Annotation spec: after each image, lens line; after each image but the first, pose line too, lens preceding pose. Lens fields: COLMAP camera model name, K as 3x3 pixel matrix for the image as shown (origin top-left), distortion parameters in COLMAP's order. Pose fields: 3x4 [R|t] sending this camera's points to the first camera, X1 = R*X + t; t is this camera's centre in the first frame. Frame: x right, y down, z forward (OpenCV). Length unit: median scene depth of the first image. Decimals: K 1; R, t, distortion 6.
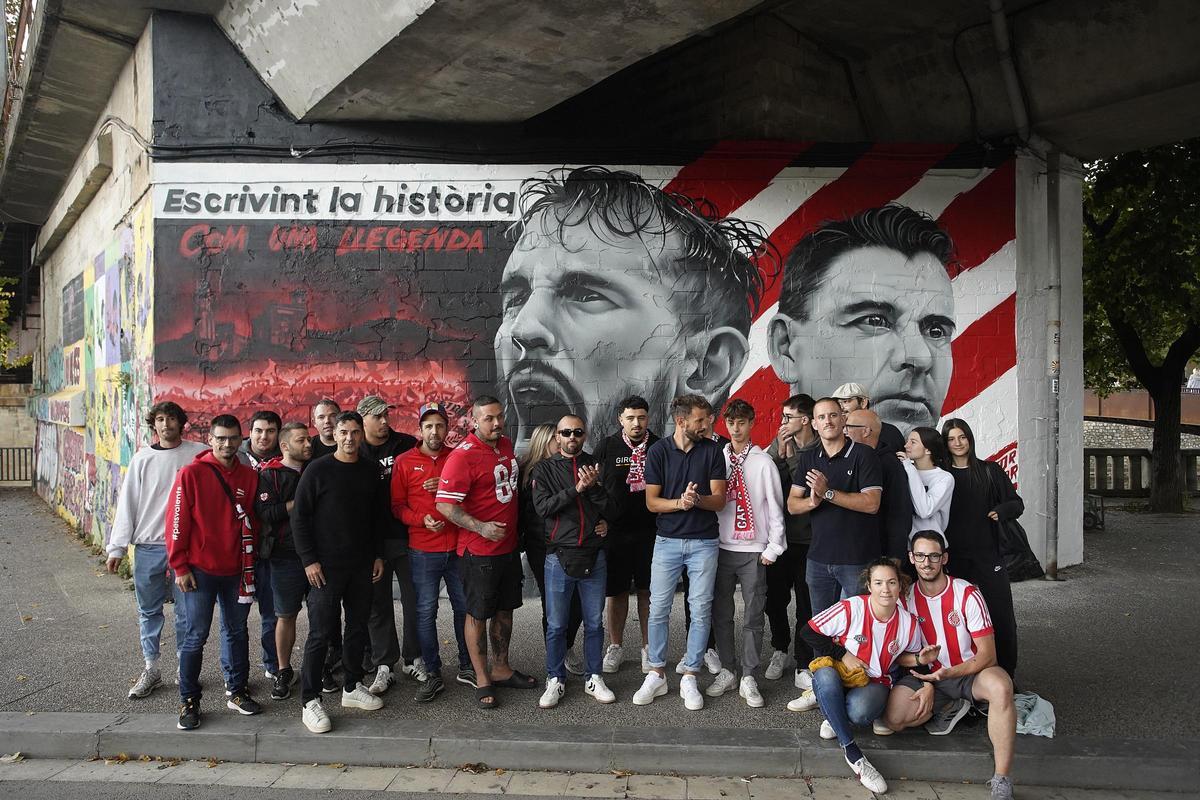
lens RADIAL K [[848.6, 0, 597.9], [0, 848.6, 390.2], [0, 0, 1]] dist [-0.036410, 0.044693]
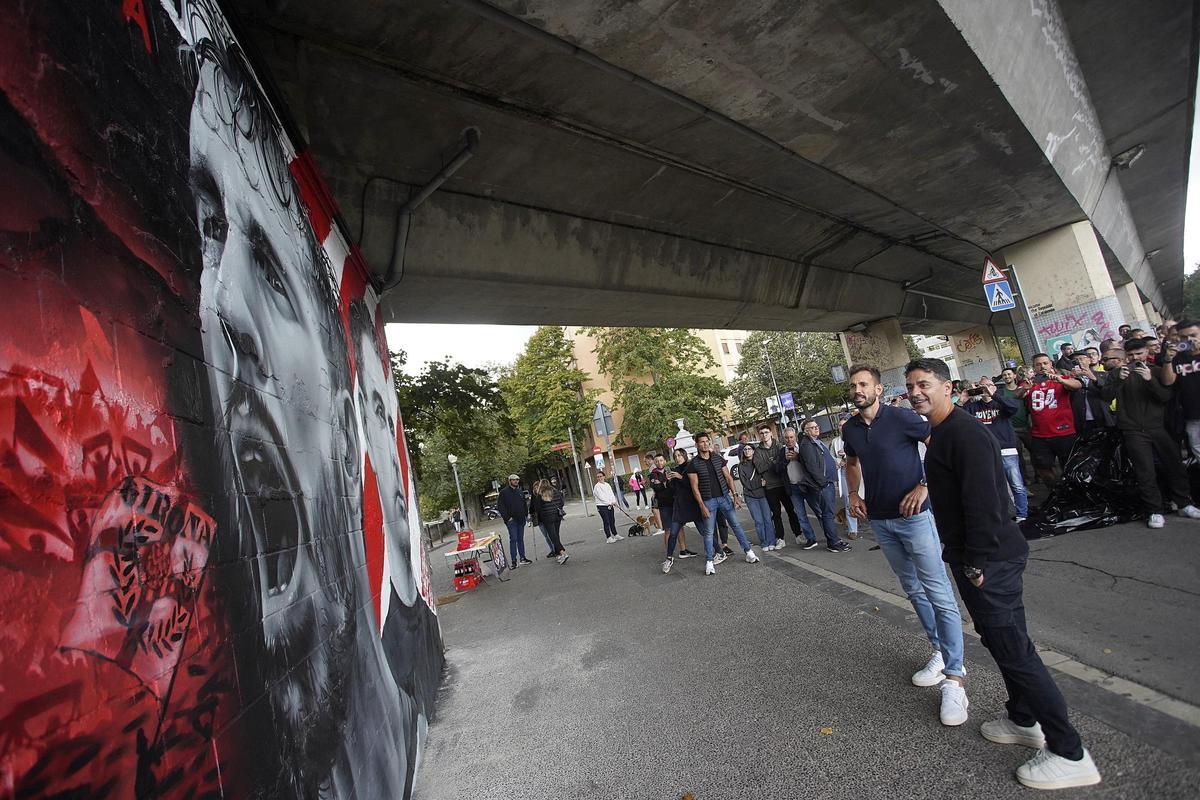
lens RADIAL K [[614.2, 0, 597.9], [0, 614.2, 392.1], [0, 0, 1]] dist [-0.067545, 0.033183]
pose [[-0.125287, 0.167723, 0.977841, -0.369732], [0.213749, 0.967024, -0.138481, 0.041235], [-0.968821, 0.191662, -0.157006, 0.887629]]
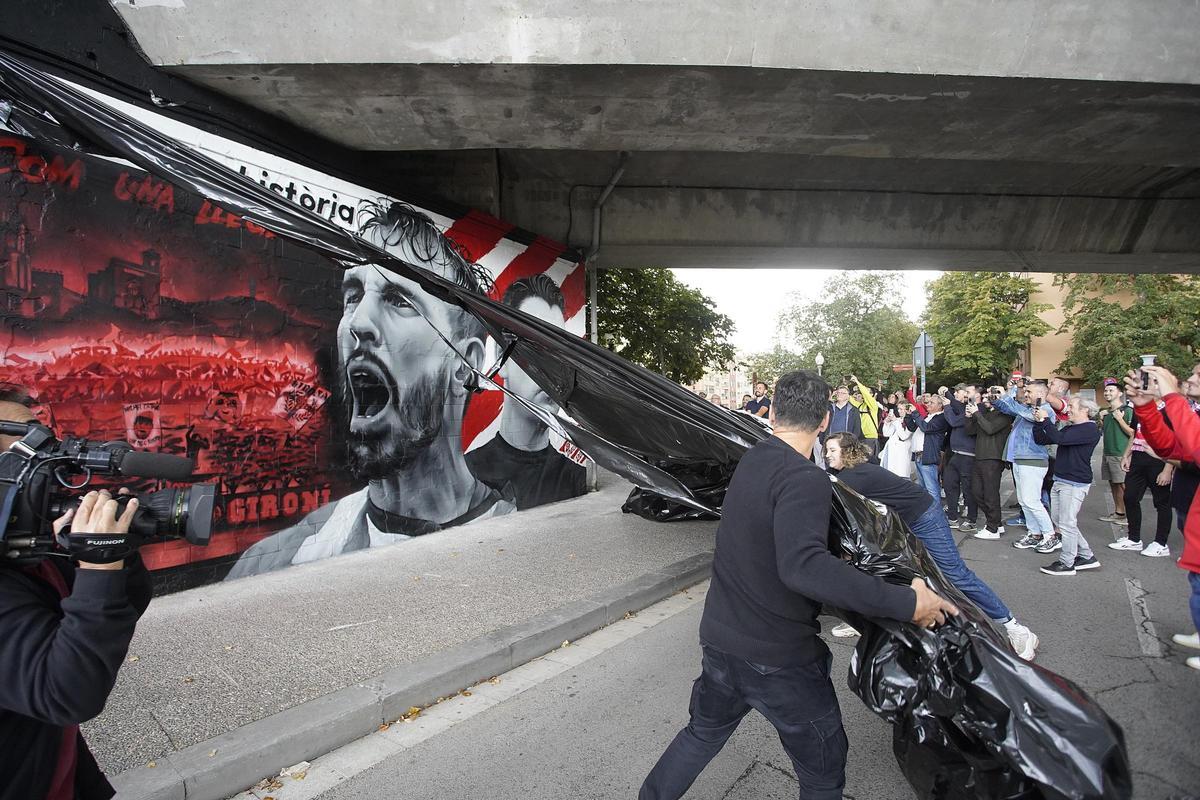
lens RADIAL K [[614.5, 0, 594.7], [0, 614.5, 393.9], [0, 0, 1]] dist [-0.067420, 0.031860]
pose [[0.558114, 0.022838, 0.829450, -0.606389], [0.000839, 0.999605, -0.028088, 0.051081], [-0.829764, 0.016372, 0.557874, 0.253271]]
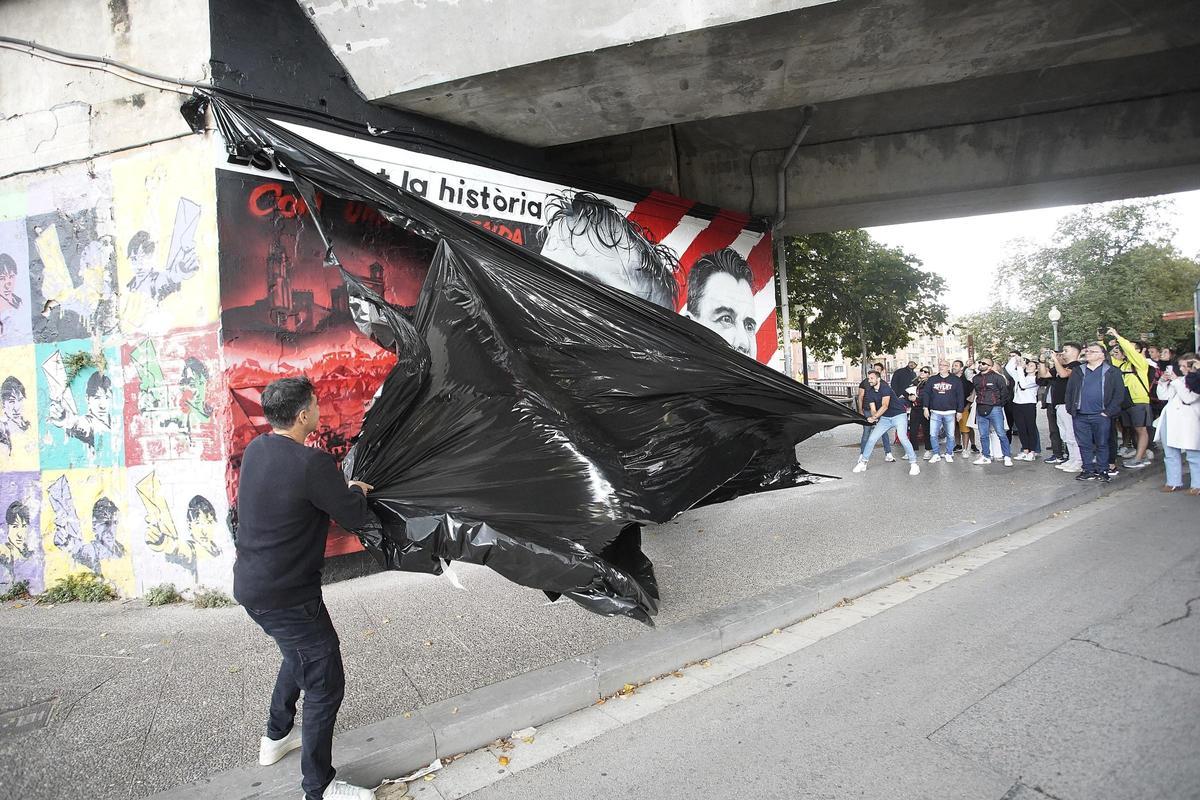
lens RADIAL K [[614.2, 0, 591.9], [0, 614.2, 392.6], [0, 0, 1]] dist [-0.067545, 0.033183]
pose [[0.781142, -0.032675, 0.623498, -0.604864], [0.046823, 0.998883, -0.006314, 0.052171], [-0.622595, 0.034127, 0.781800, 0.268140]]
